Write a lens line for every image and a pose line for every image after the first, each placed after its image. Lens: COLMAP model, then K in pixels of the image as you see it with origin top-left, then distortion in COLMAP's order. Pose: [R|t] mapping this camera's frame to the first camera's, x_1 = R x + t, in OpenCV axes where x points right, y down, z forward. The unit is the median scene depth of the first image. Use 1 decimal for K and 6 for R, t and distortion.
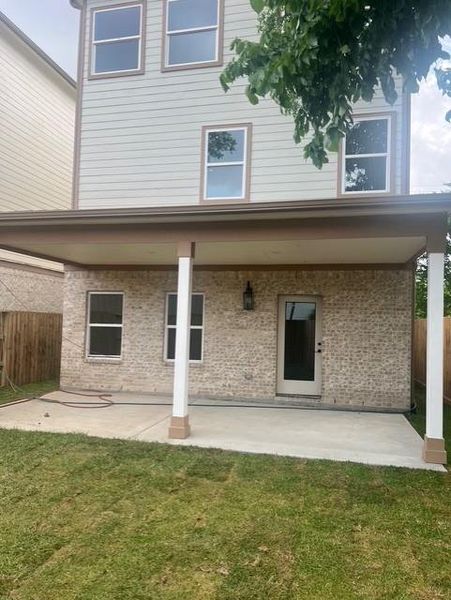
lens RADIAL K [[448.6, 0, 223.1], [0, 448.6, 300.4], [0, 0, 1]] dist [0.083136, -0.114266]
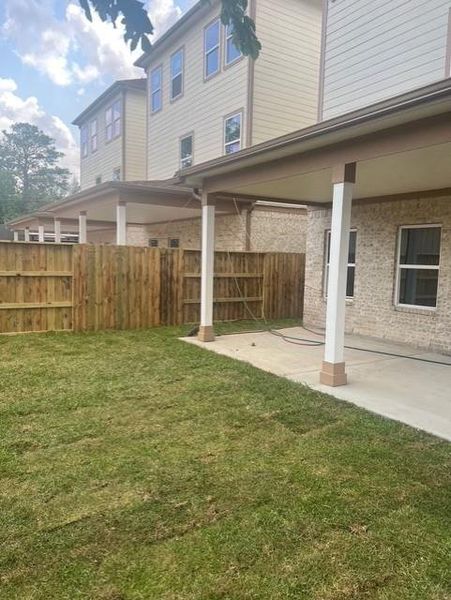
lens RADIAL K [[448.6, 0, 223.1], [0, 448.6, 300.4], [0, 0, 1]] dist [0.083136, -0.114266]
pose [[0.716884, 0.054923, -0.695025, 0.245197], [0.032426, 0.993187, 0.111931, 0.014934], [0.696438, -0.102779, 0.710219, 0.136902]]
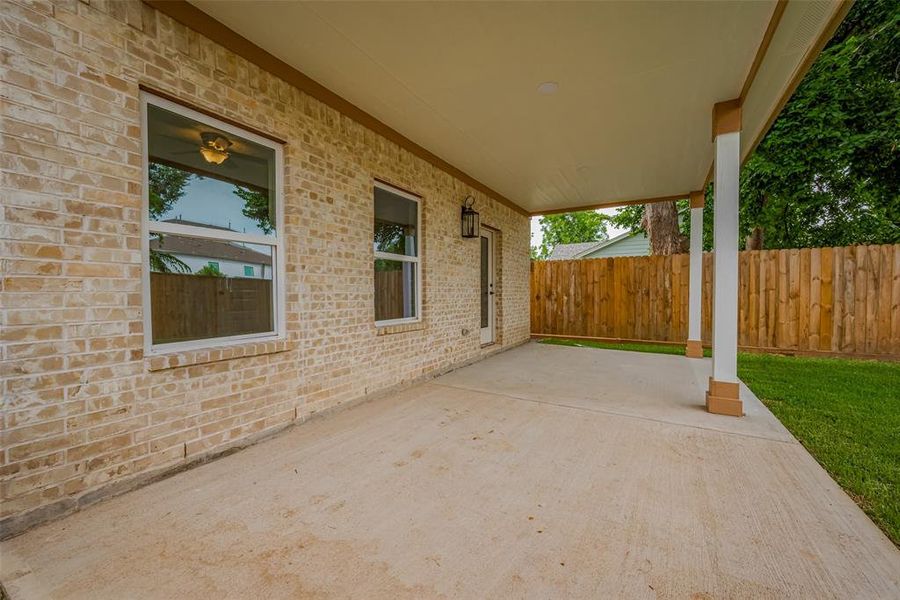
lens RADIAL K [[357.9, 0, 450.0], [0, 357.9, 300.0], [0, 0, 1]] dist [-0.000973, -0.000152]
pose [[0.281098, -0.045327, 0.958608, -0.469068], [-0.041048, 0.997402, 0.059198, 0.081903], [-0.958801, -0.055989, 0.278507, 0.820782]]
